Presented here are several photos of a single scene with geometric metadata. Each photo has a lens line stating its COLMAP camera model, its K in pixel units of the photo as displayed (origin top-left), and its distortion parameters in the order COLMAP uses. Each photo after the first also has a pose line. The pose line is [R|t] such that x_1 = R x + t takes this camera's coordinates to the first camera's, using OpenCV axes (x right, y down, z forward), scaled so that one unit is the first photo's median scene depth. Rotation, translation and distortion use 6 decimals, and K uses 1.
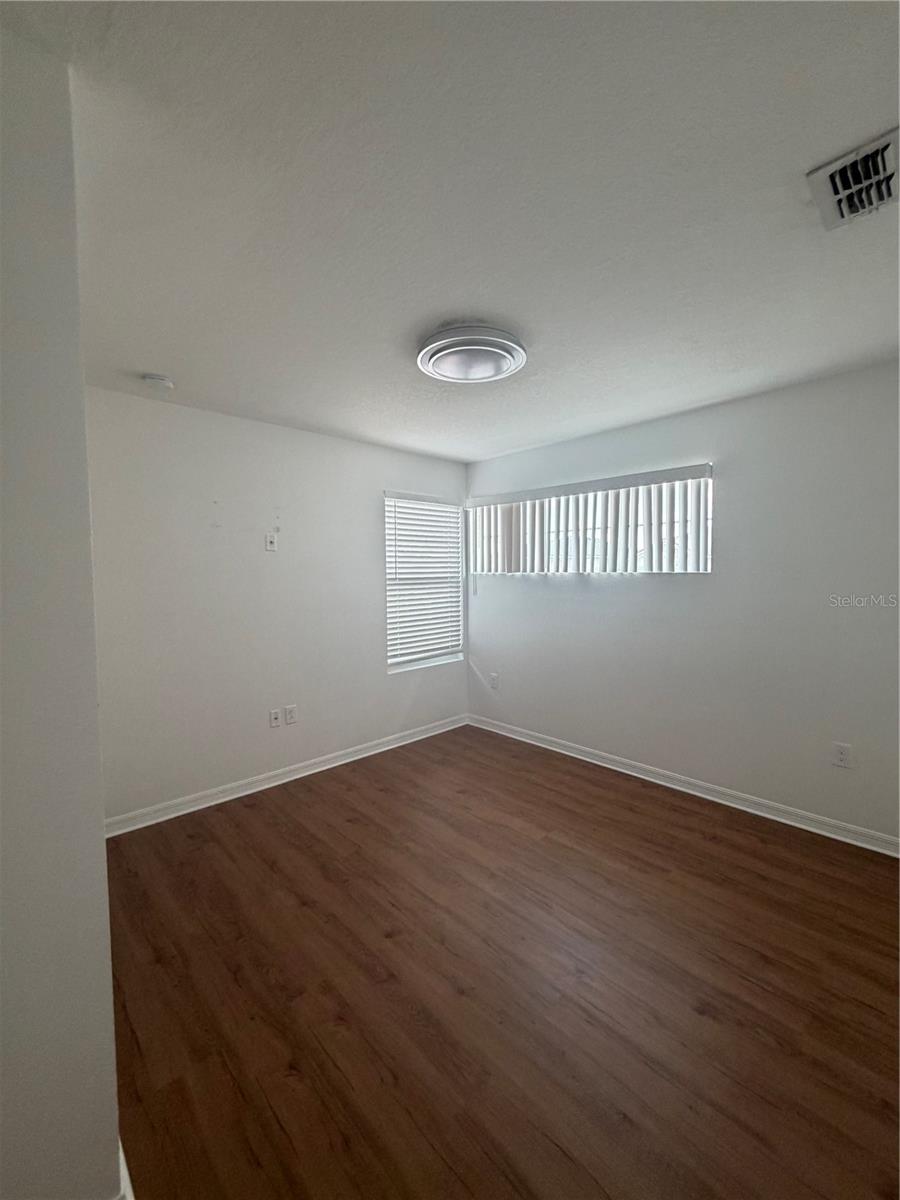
lens RADIAL K [[480.4, 0, 449.0], [0, 480.4, 600.6], [0, 0, 1]] dist [0.001149, 0.001035]
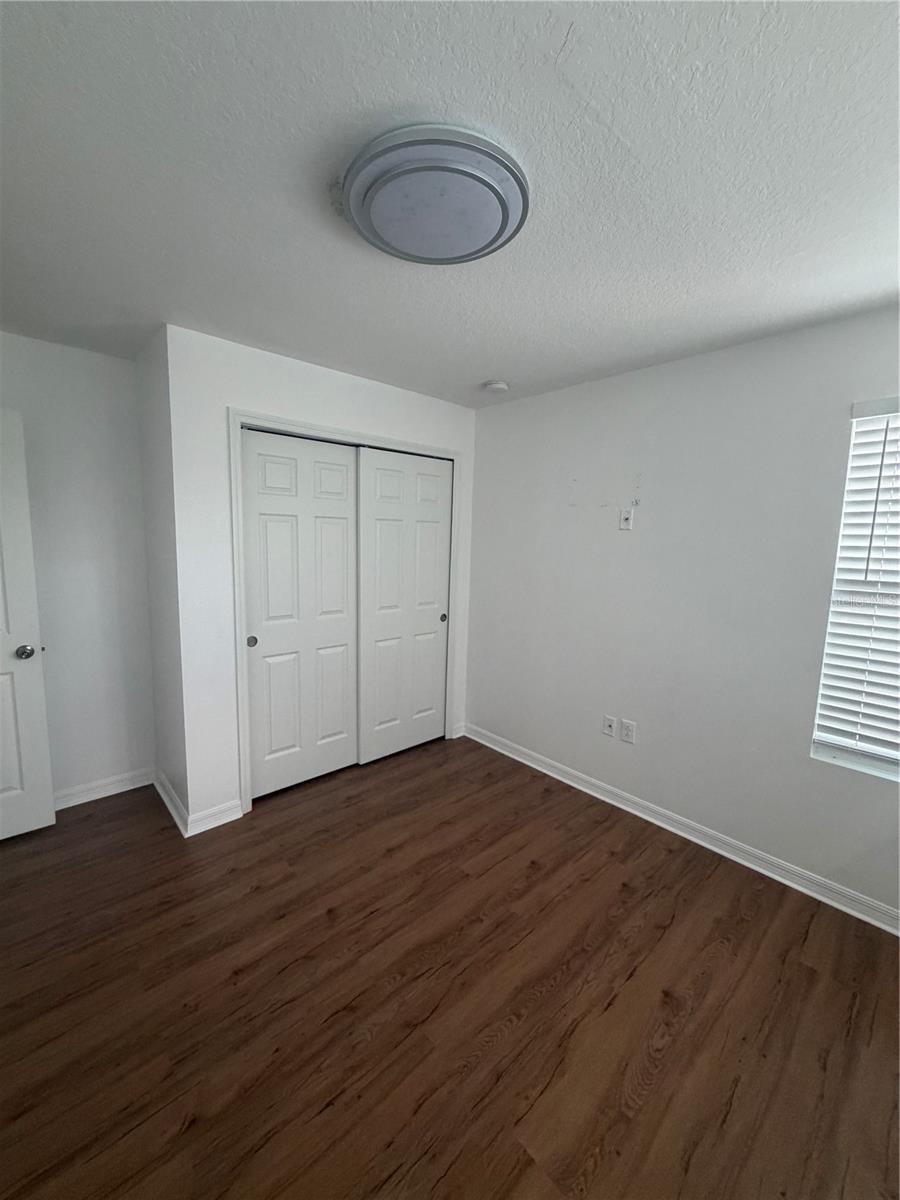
lens RADIAL K [[480.4, 0, 449.1], [0, 480.4, 594.0], [0, 0, 1]] dist [0.001149, 0.001035]
pose [[-0.023014, 0.123666, -0.992057, 0.525691], [-0.084896, 0.988494, 0.125192, -0.079525], [0.996124, 0.087103, -0.012250, 0.792127]]
